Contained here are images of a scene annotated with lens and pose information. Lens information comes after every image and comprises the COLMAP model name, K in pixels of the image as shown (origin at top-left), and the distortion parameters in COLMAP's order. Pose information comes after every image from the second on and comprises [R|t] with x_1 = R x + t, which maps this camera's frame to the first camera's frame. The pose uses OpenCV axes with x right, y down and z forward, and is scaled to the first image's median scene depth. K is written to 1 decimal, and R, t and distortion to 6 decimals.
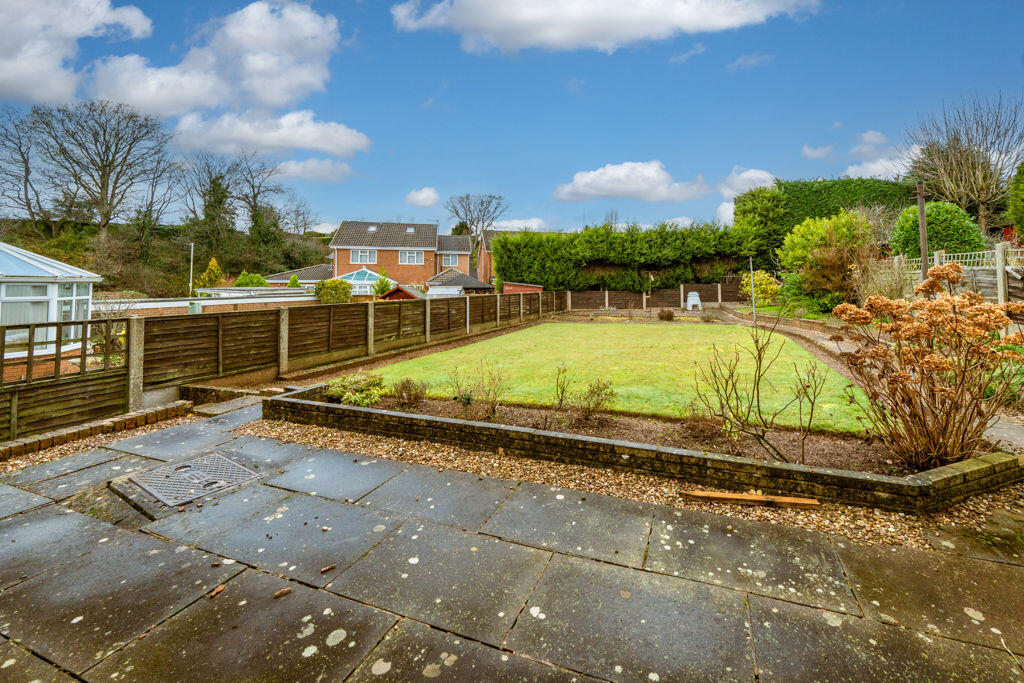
lens RADIAL K [[408.0, 0, 512.0], [0, 408.0, 341.5], [0, 0, 1]] dist [-0.001843, -0.000541]
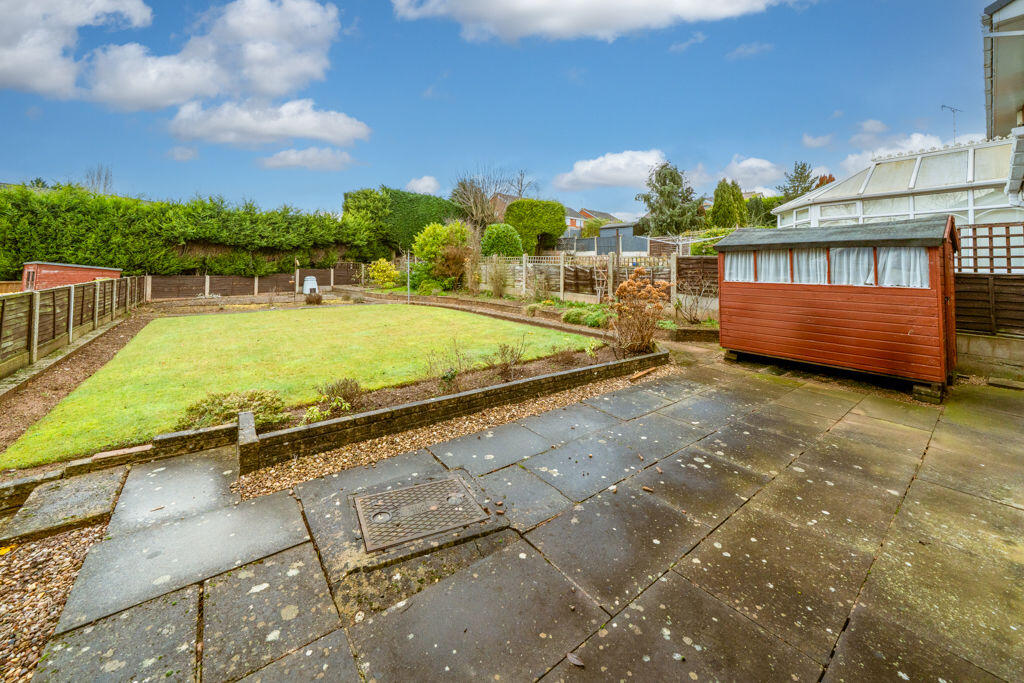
lens RADIAL K [[375.3, 0, 519.3], [0, 375.3, 338.8], [0, 0, 1]] dist [-0.000292, -0.000023]
pose [[0.527442, -0.142751, 0.837512, -0.141585], [0.104346, 0.989204, 0.102892, -0.007867], [-0.843159, 0.033121, 0.536644, 0.045197]]
